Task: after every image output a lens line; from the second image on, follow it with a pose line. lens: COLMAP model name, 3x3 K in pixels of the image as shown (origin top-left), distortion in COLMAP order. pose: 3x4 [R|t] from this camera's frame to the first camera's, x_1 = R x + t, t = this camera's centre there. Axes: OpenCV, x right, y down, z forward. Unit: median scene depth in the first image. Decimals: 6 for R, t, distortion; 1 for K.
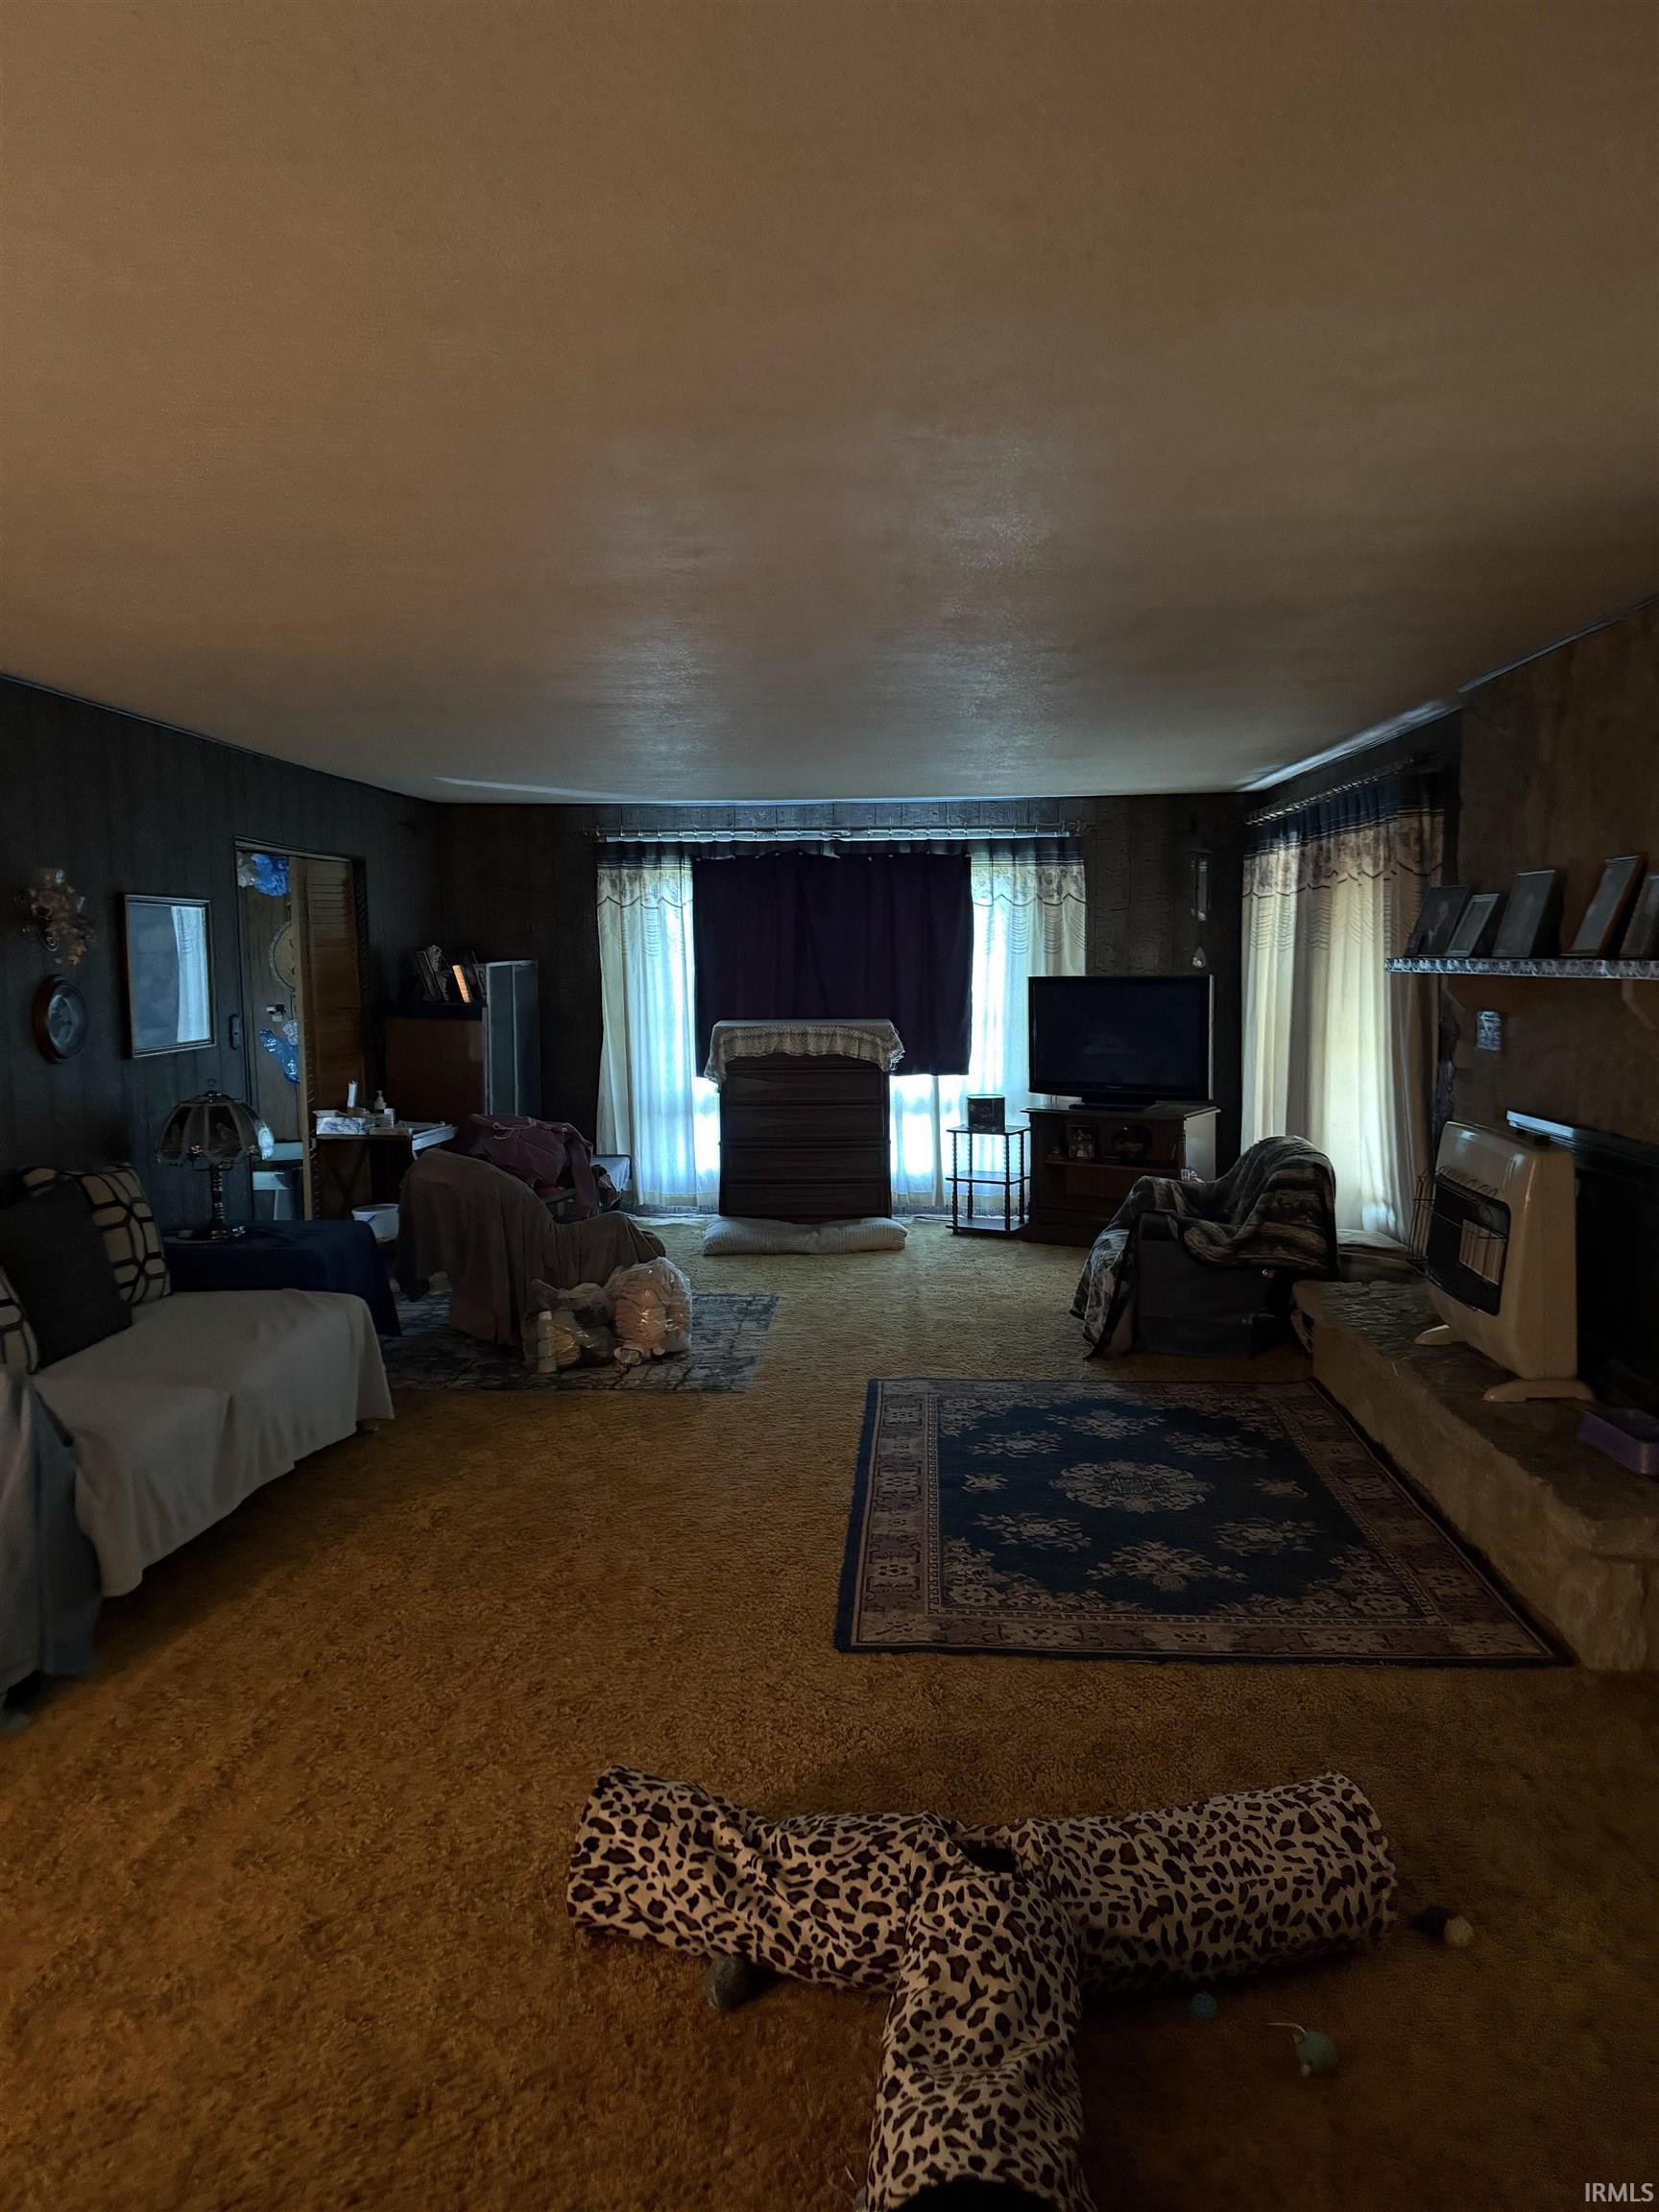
lens RADIAL K [[1561.8, 0, 832.2], [0, 1561.8, 1087.8], [0, 0, 1]] dist [0.011575, -0.028245]
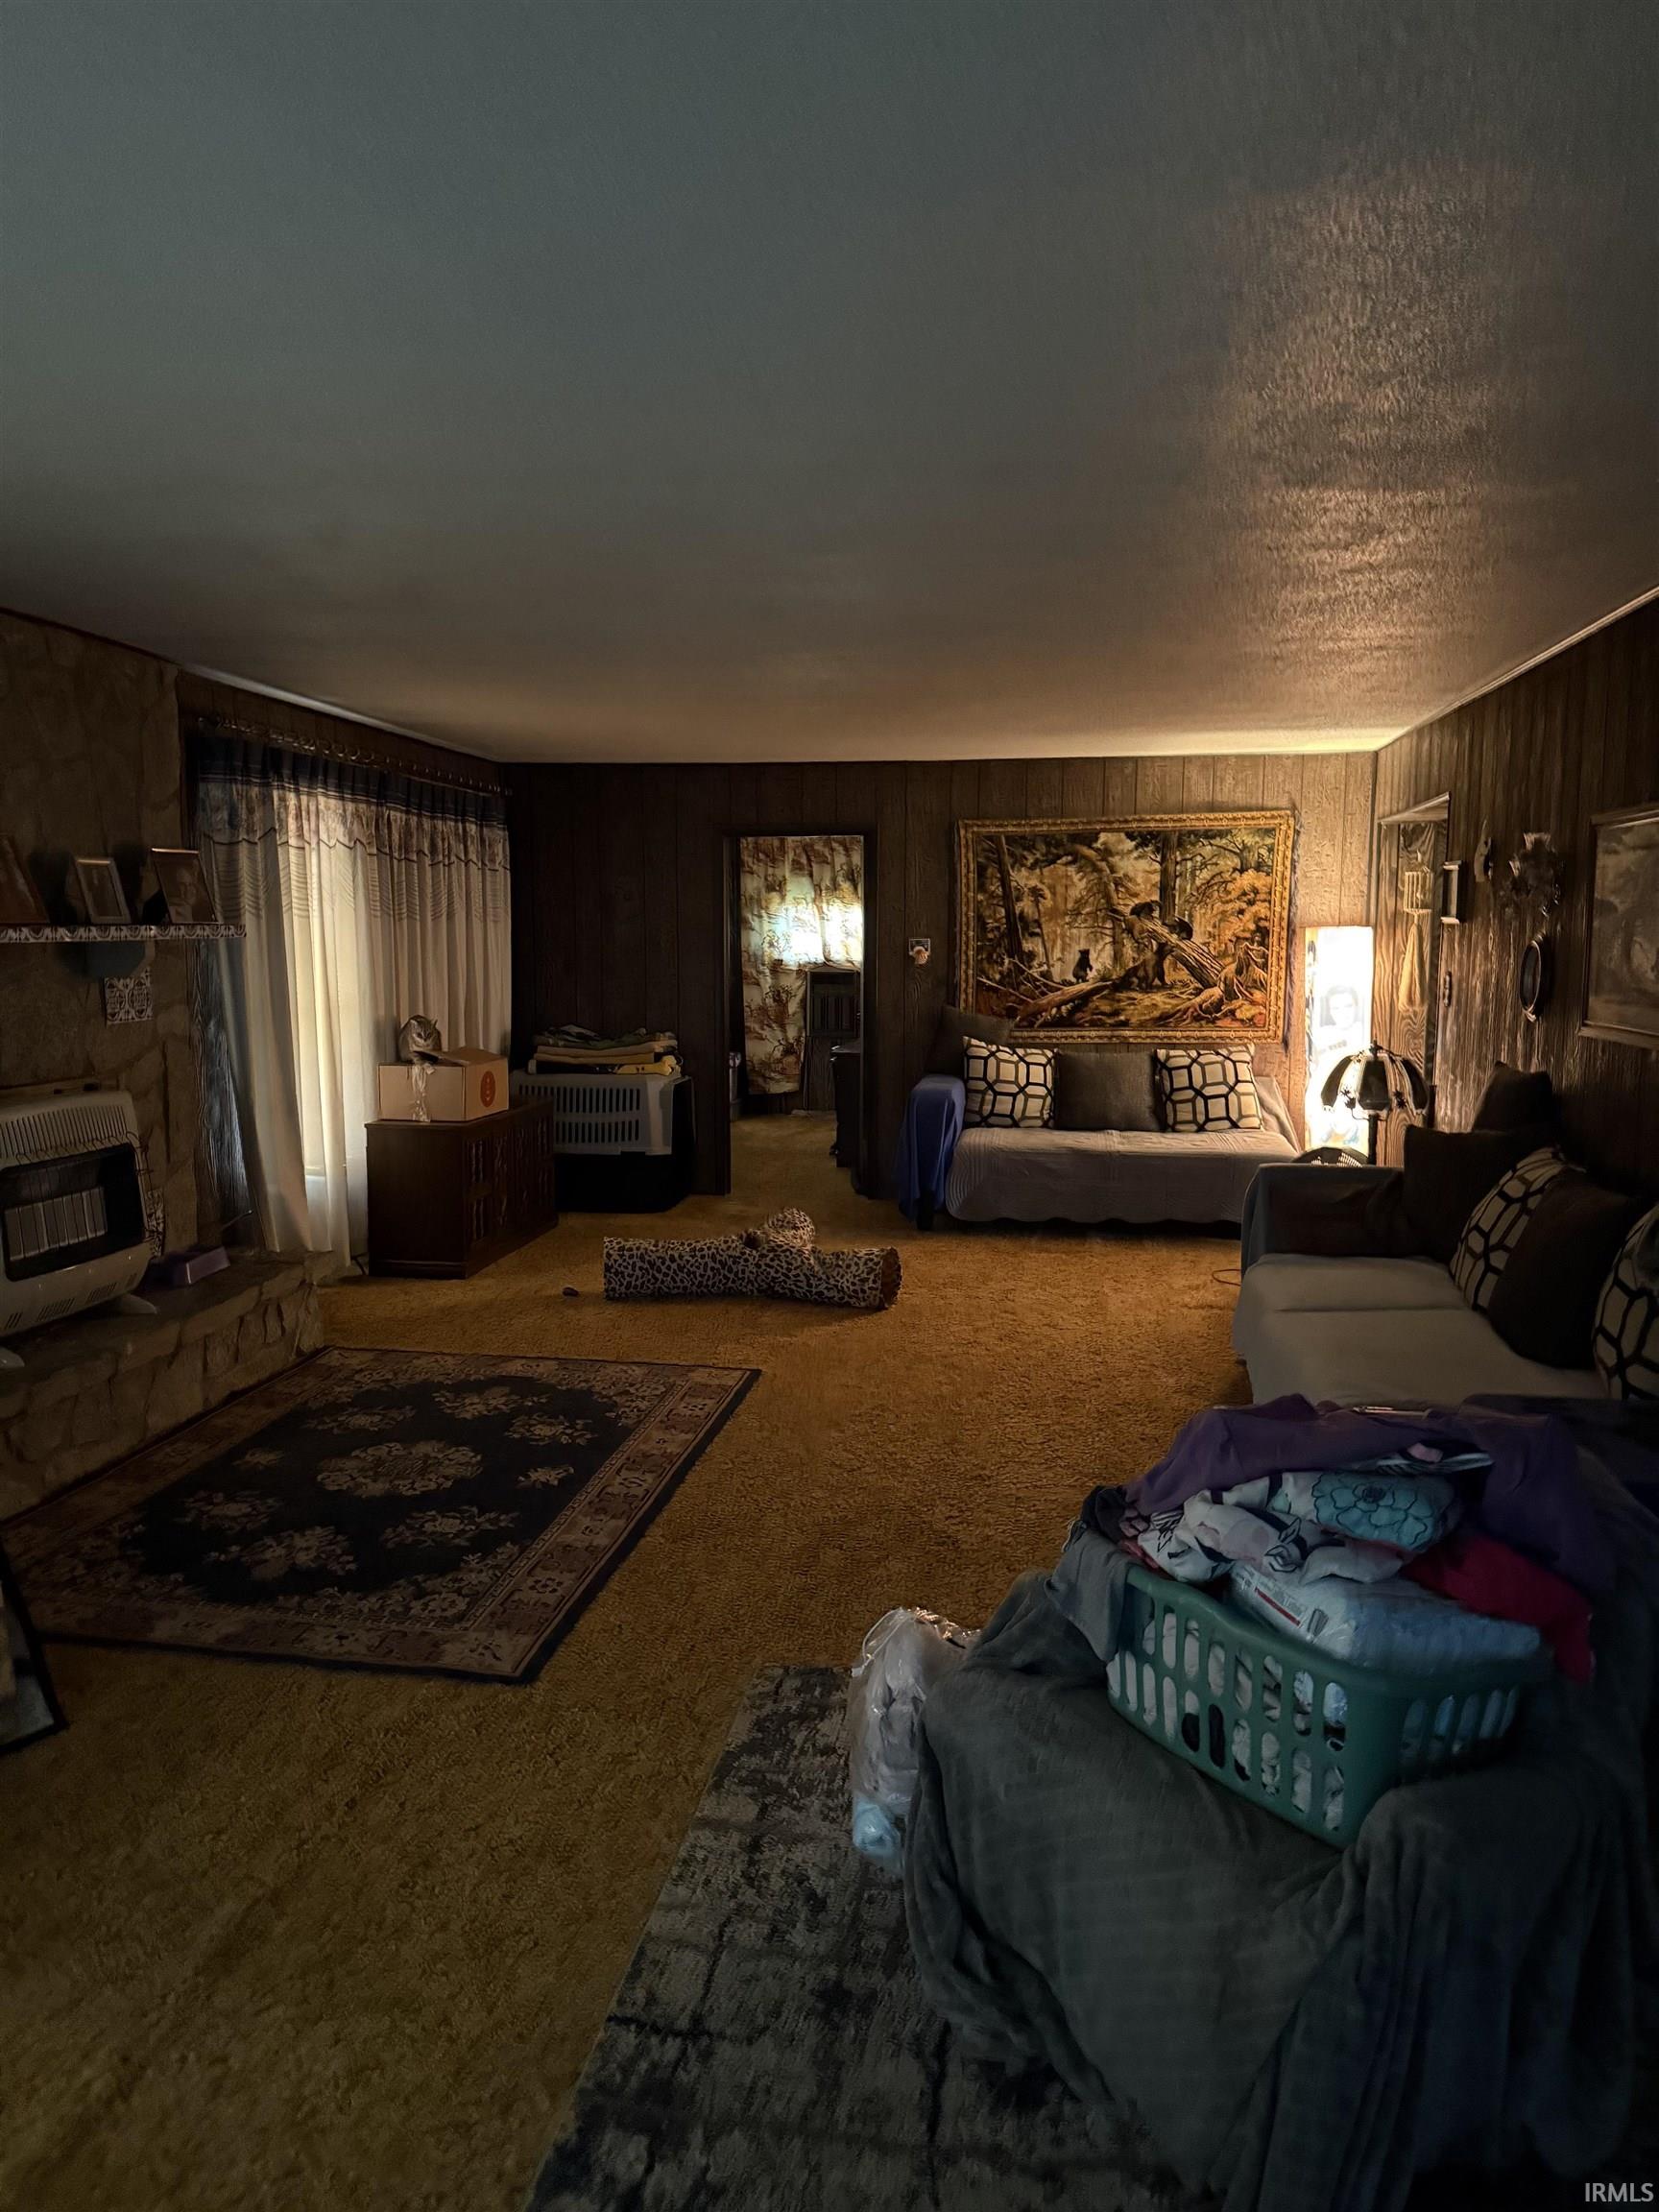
lens RADIAL K [[1561.8, 0, 834.9], [0, 1561.8, 1107.6], [0, 0, 1]] dist [0.011575, -0.028245]
pose [[-0.994392, -0.000438, 0.105759, -0.115796], [0.020318, 0.980573, 0.195102, -0.095275], [-0.103790, 0.196156, -0.975064, 1.227030]]
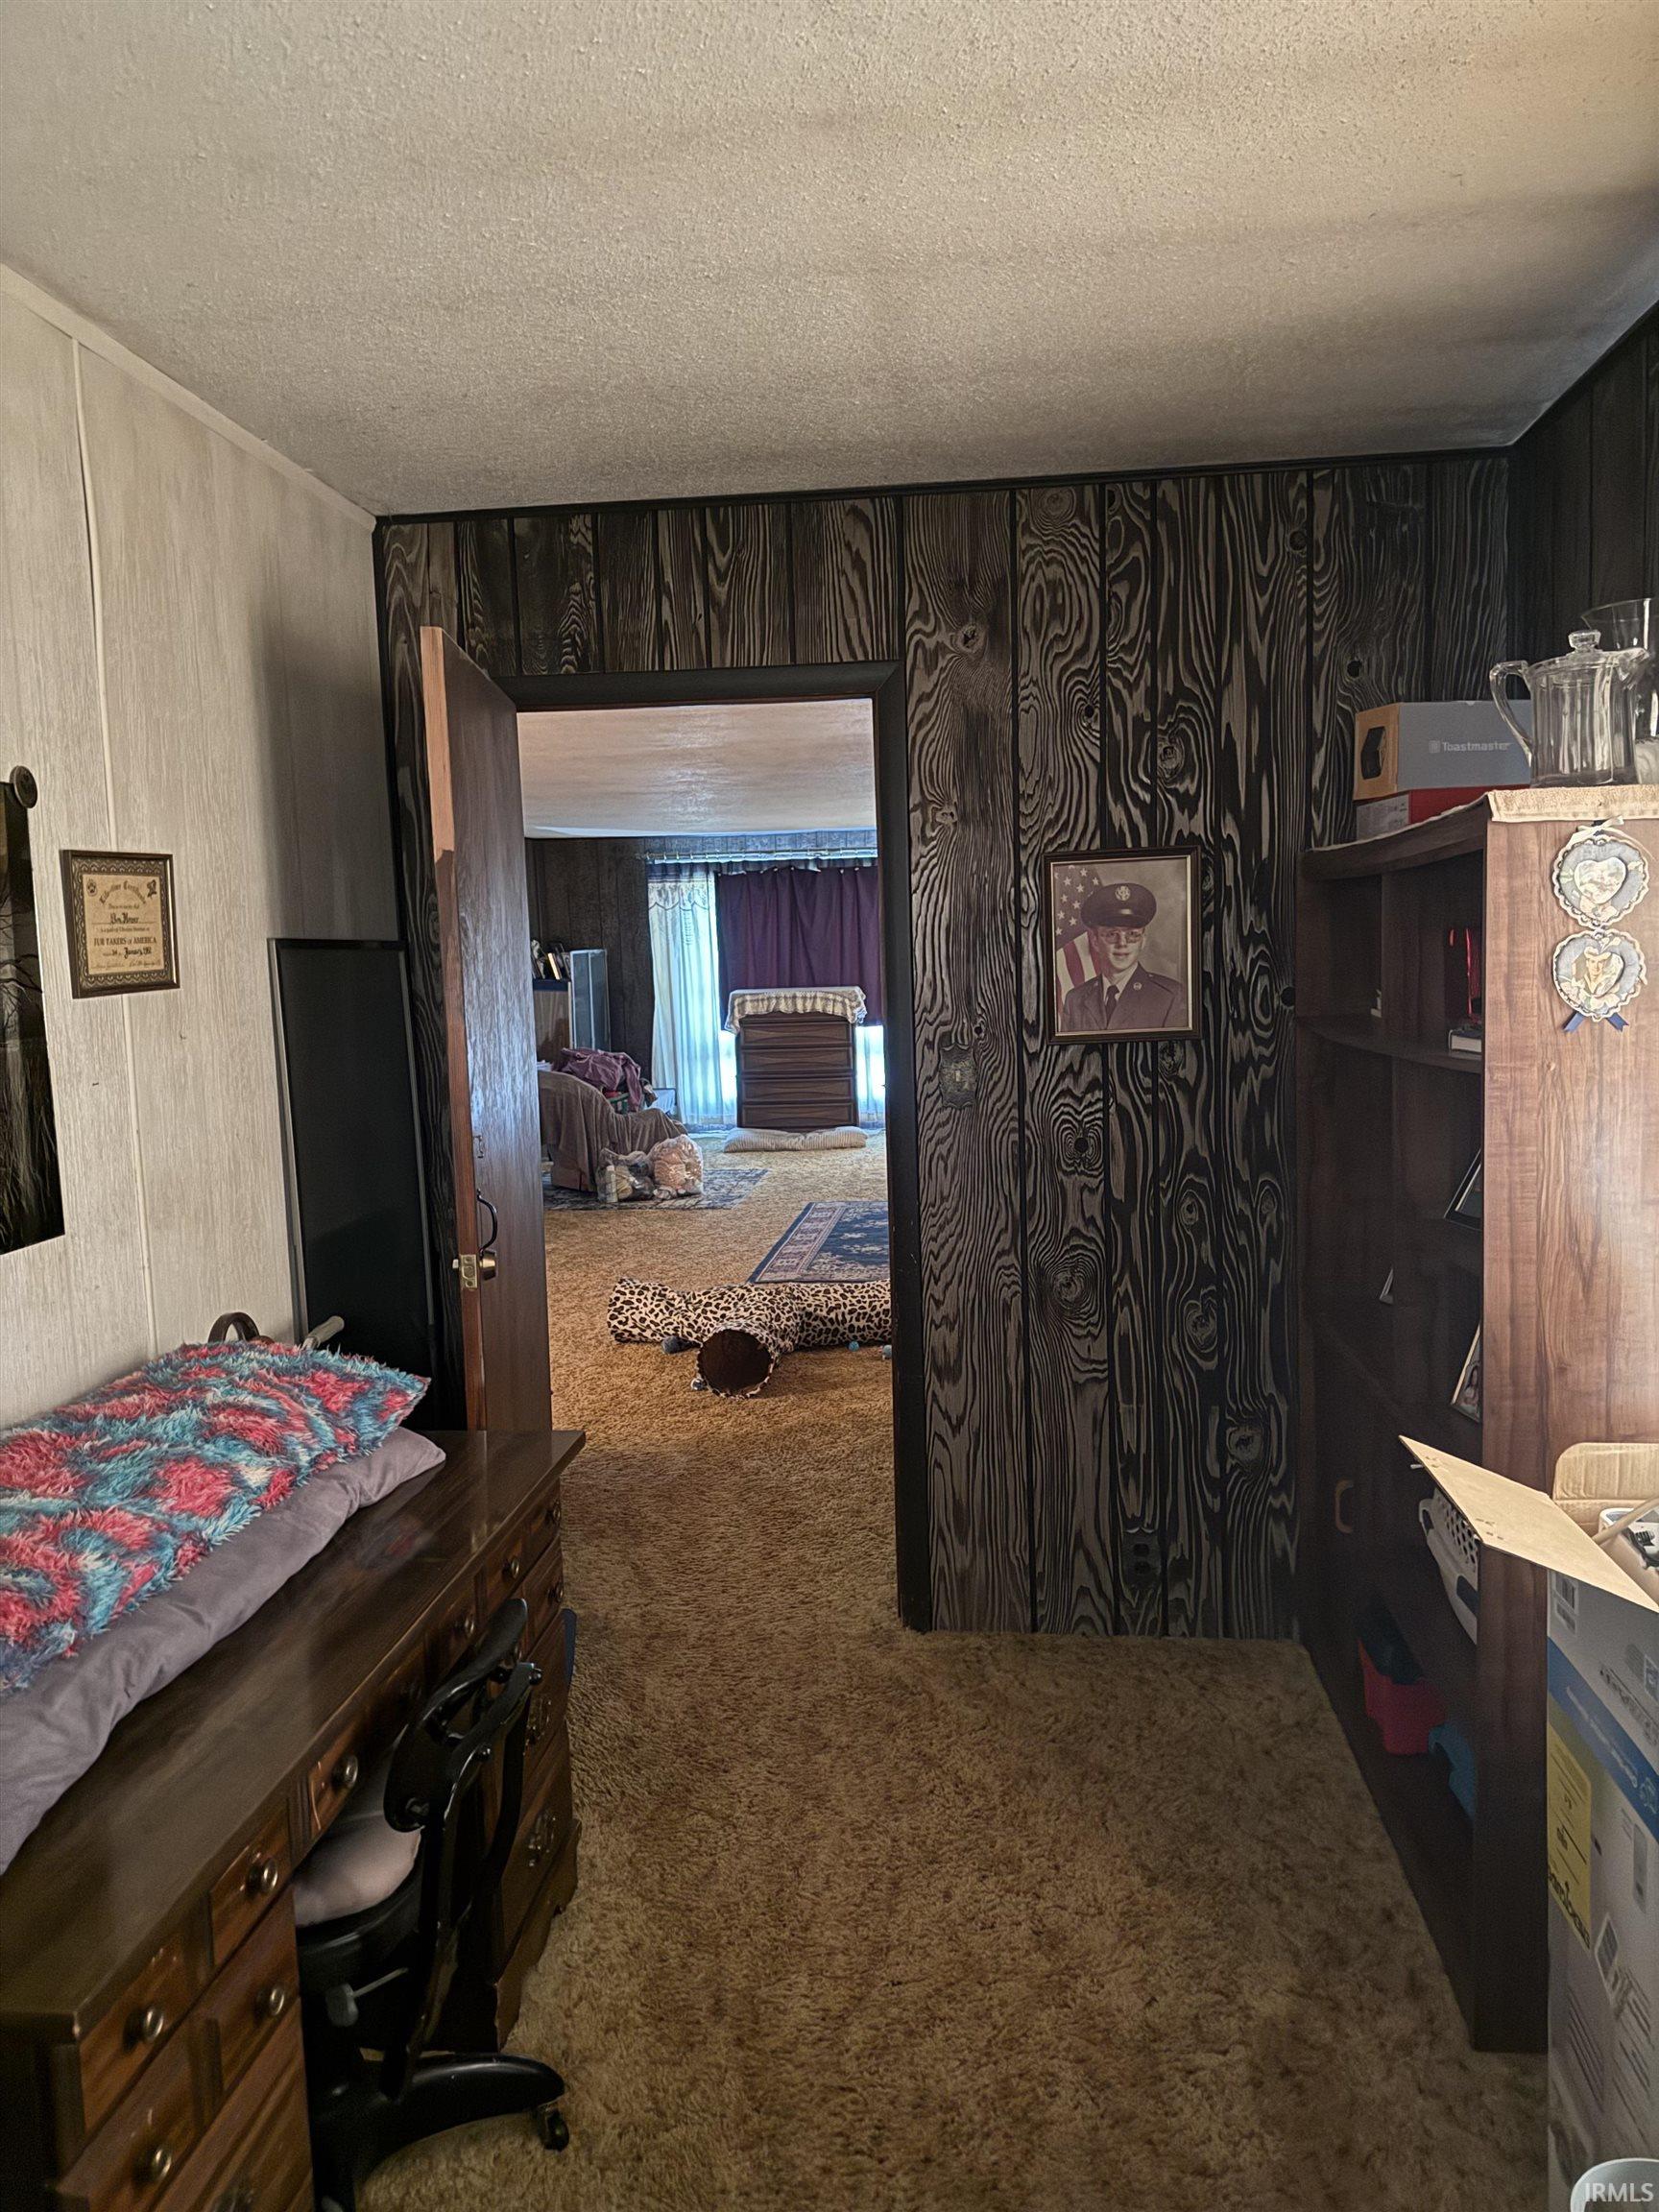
lens RADIAL K [[1561.8, 0, 828.9], [0, 1561.8, 1121.2], [0, 0, 1]] dist [0.011575, -0.028245]
pose [[0.998205, -0.014976, -0.057988, 0.126850], [0.016517, 0.999521, 0.026183, 0.055603], [0.057568, -0.027094, 0.997974, -0.556687]]
